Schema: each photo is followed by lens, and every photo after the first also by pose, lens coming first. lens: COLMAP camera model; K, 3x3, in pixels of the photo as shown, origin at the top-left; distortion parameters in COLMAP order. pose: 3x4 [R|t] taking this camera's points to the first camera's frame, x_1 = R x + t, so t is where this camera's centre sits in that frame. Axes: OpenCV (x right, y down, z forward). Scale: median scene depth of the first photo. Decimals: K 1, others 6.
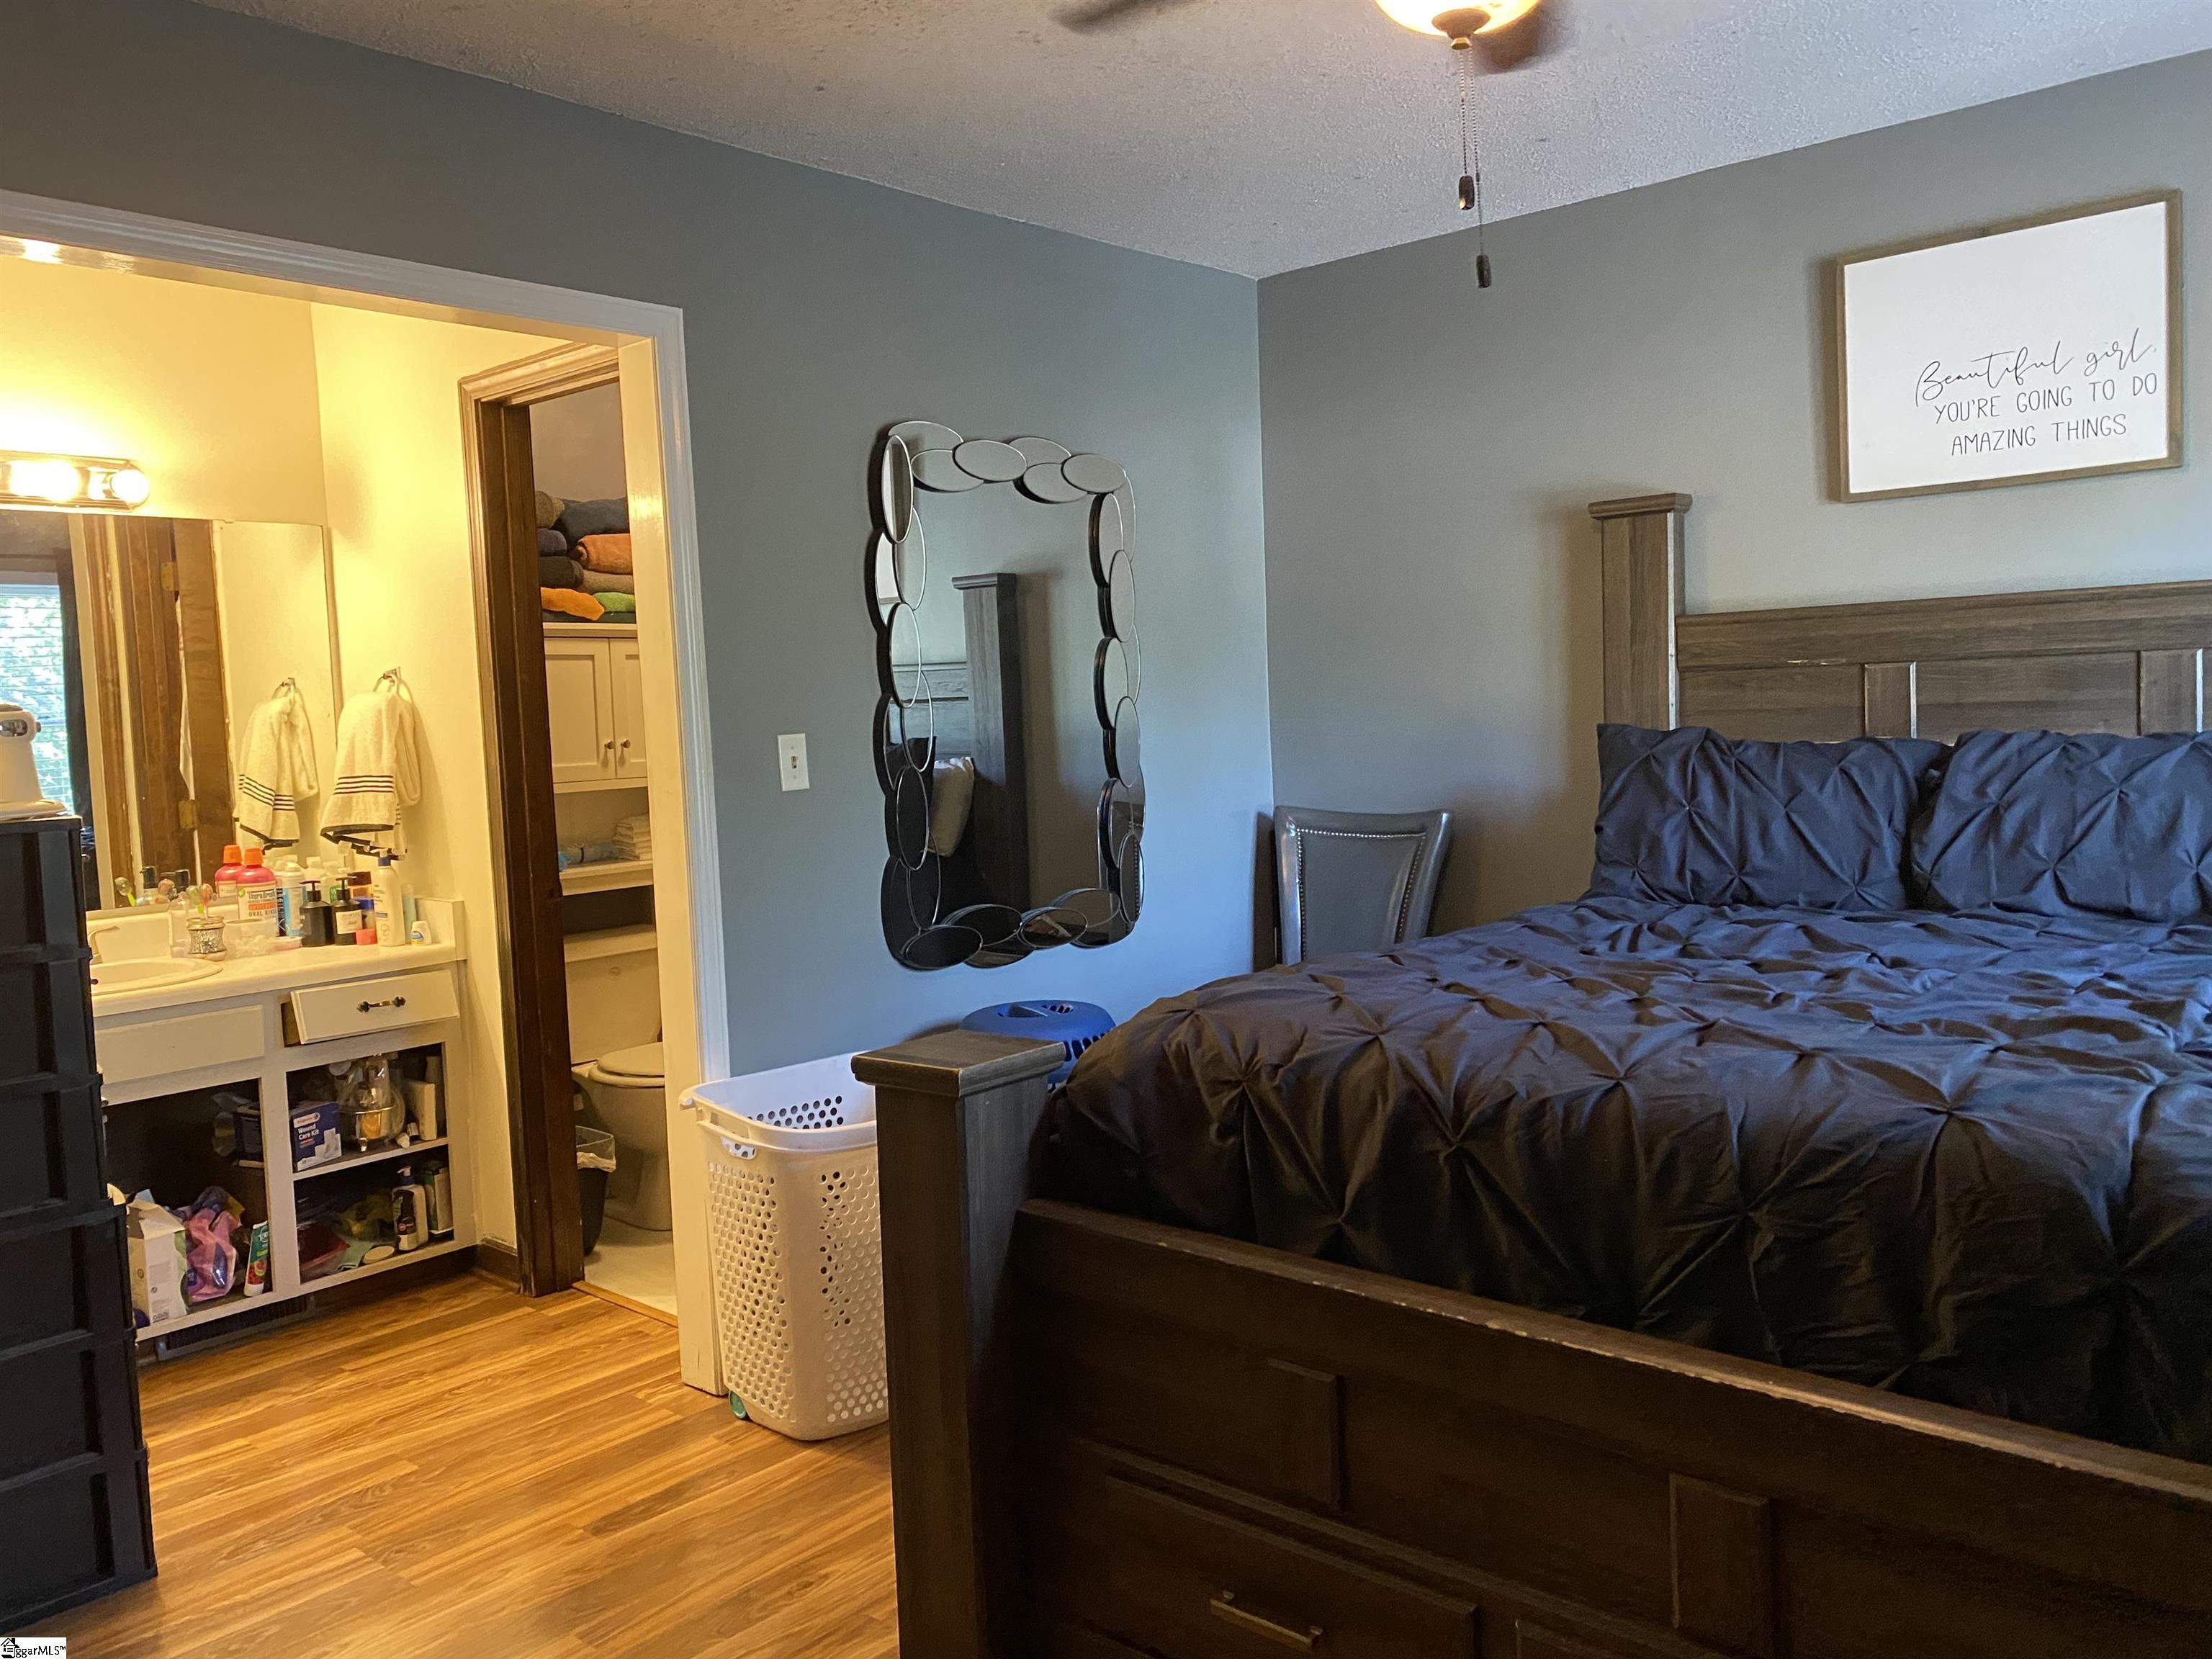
lens RADIAL K [[1666.8, 0, 1109.7], [0, 1666.8, 829.1], [0, 0, 1]] dist [0.006295, -0.004113]
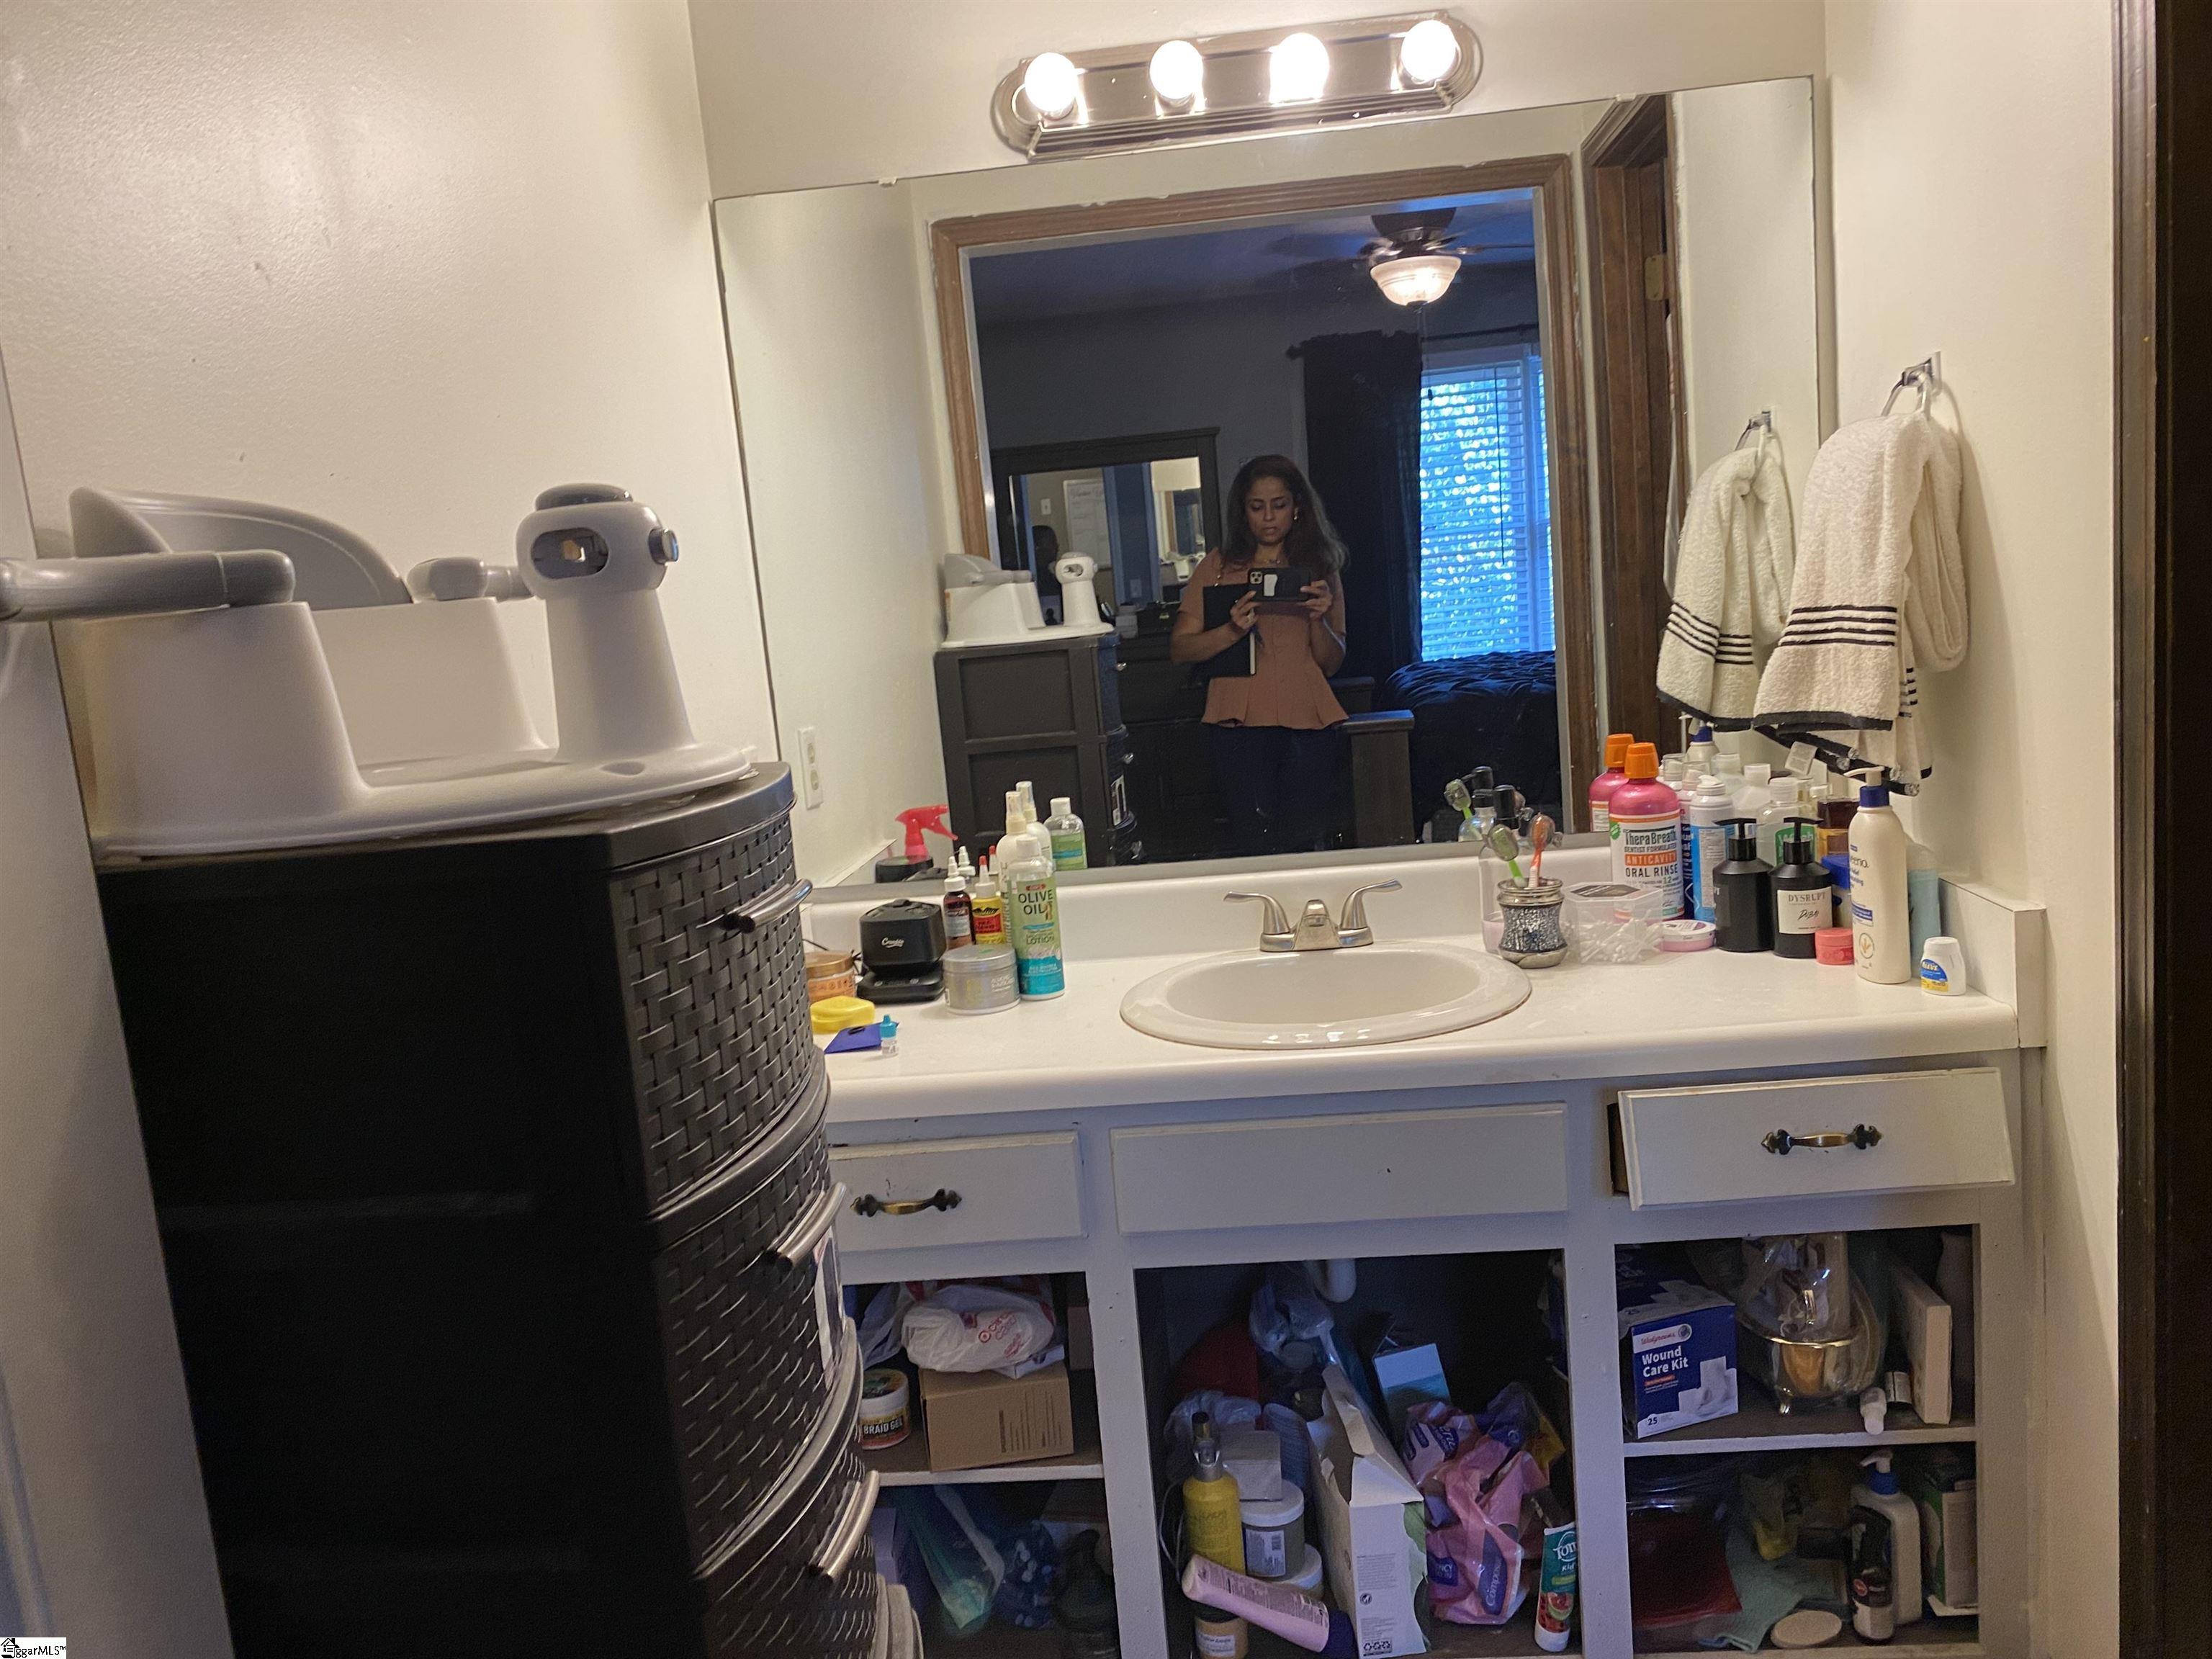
lens RADIAL K [[1666.1, 0, 1117.4], [0, 1666.1, 832.8], [0, 0, 1]] dist [0.006593, -0.004714]
pose [[0.588696, 0.102622, -0.801814, -0.190898], [0.006358, 0.991290, 0.131540, -0.031702], [0.808329, -0.082535, 0.582917, 0.568343]]
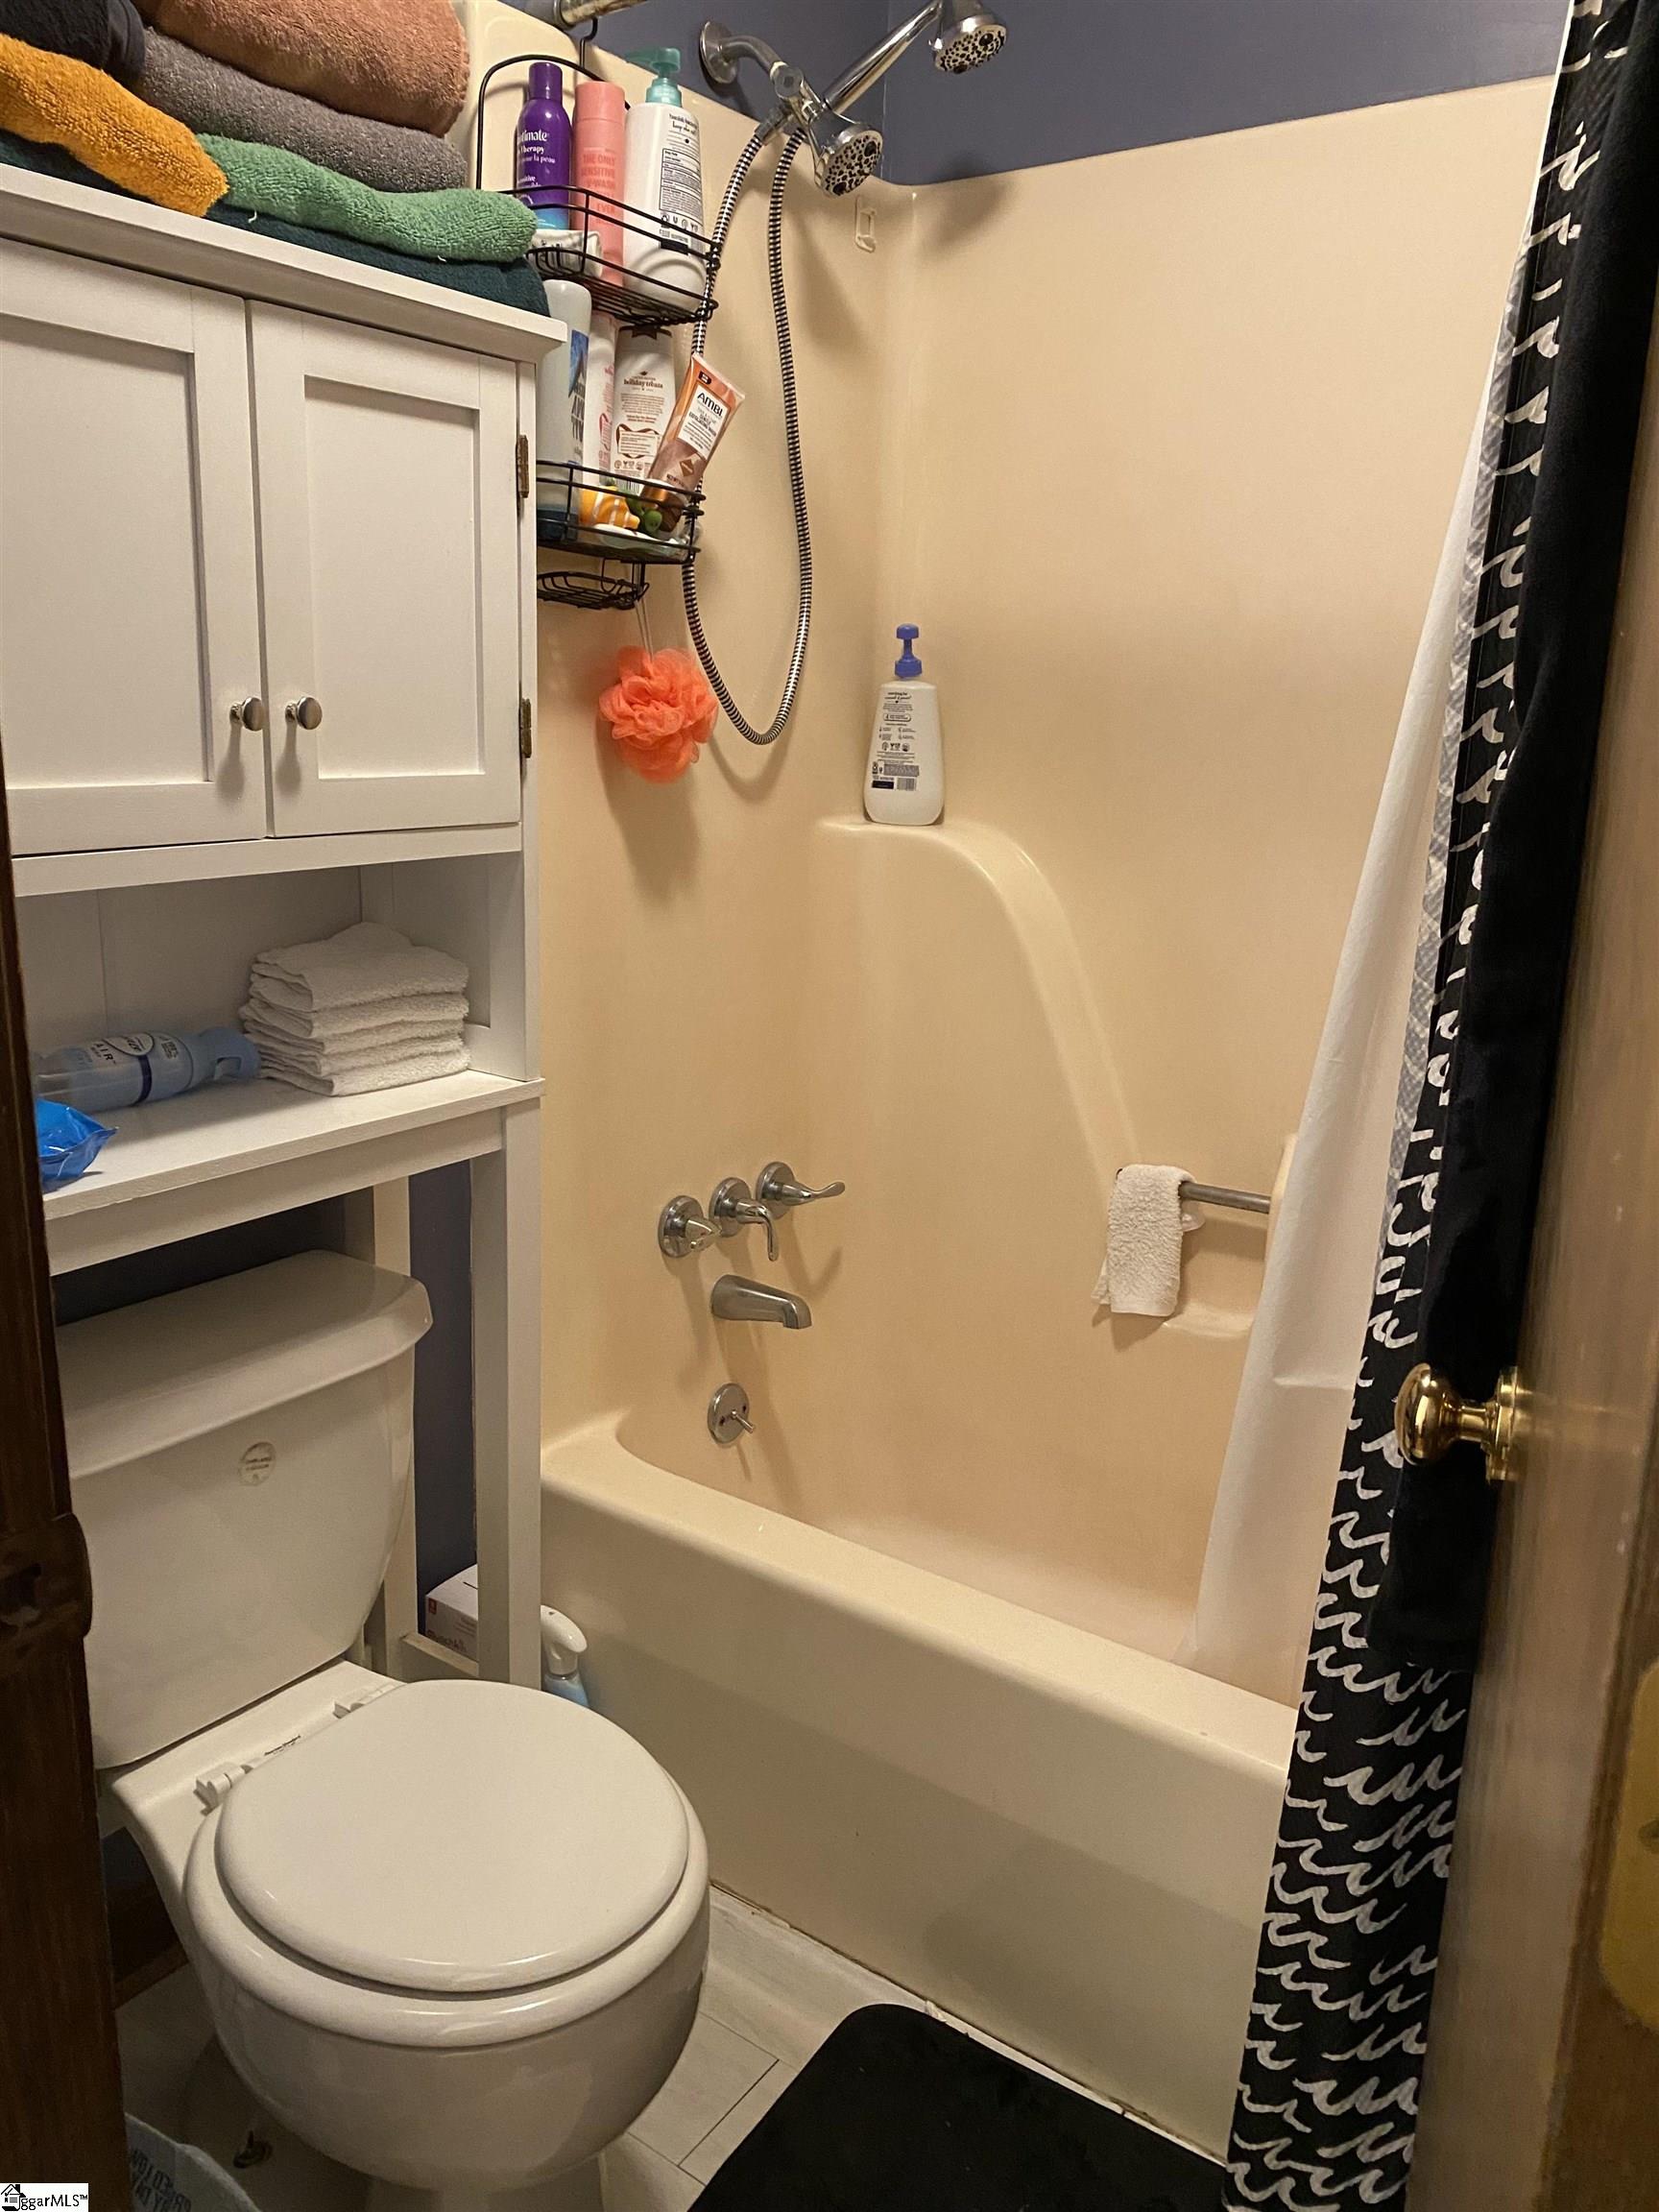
lens RADIAL K [[1666.1, 0, 829.5], [0, 1666.1, 1106.0], [0, 0, 1]] dist [0.006593, -0.004714]
pose [[0.992331, 0.045385, 0.114975, -0.271128], [-0.063735, 0.984840, 0.161335, -0.043231], [-0.105910, -0.167425, 0.980179, 0.823956]]
